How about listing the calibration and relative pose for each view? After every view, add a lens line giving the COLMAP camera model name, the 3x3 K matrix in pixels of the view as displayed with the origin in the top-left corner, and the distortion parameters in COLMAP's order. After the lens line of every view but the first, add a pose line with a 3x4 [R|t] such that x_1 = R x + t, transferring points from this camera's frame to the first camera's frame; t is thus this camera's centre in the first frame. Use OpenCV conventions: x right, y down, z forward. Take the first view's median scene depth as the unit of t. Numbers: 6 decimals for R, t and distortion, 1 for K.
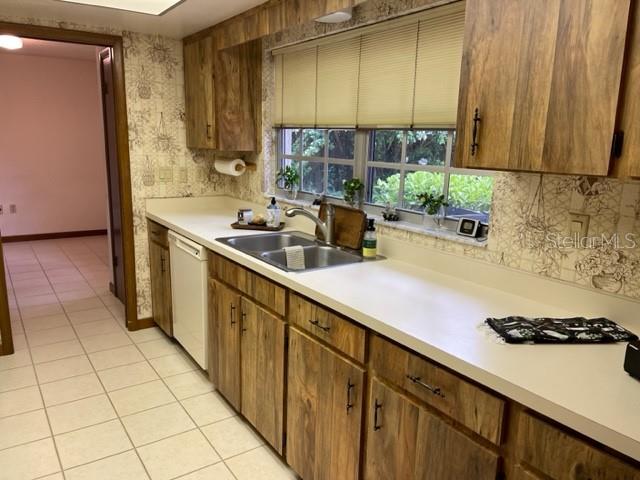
lens RADIAL K [[484.4, 0, 322.8], [0, 484.4, 245.3], [0, 0, 1]] dist [0.085370, -0.115831]
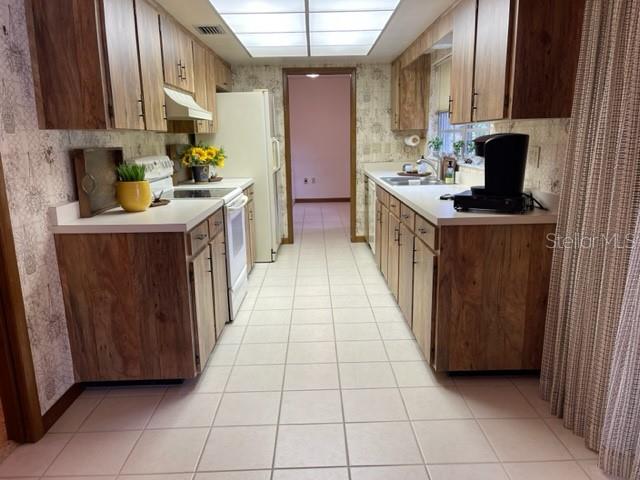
lens RADIAL K [[484.4, 0, 322.8], [0, 484.4, 245.3], [0, 0, 1]] dist [0.085370, -0.115831]
pose [[0.830709, 0.081128, -0.550764, 0.481398], [-0.078082, 0.996525, 0.029019, 0.157718], [0.551204, 0.018898, 0.834156, -0.480264]]
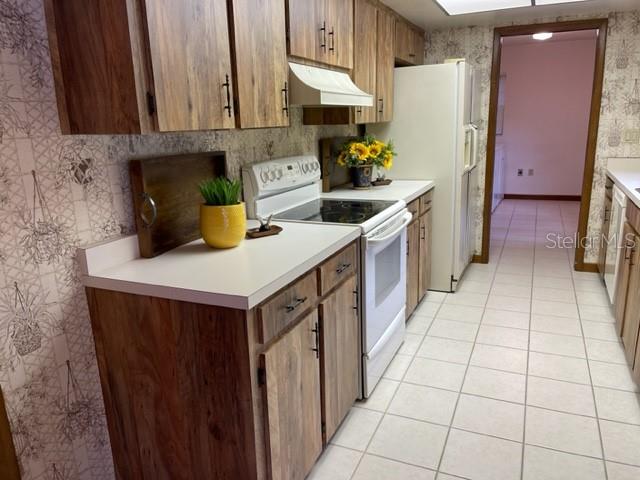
lens RADIAL K [[484.4, 0, 322.8], [0, 484.4, 245.3], [0, 0, 1]] dist [0.085370, -0.115831]
pose [[0.525033, 0.168644, -0.834206, 0.292776], [-0.133813, 0.984338, 0.114775, 0.065761], [0.840496, 0.051367, 0.539377, -0.172993]]
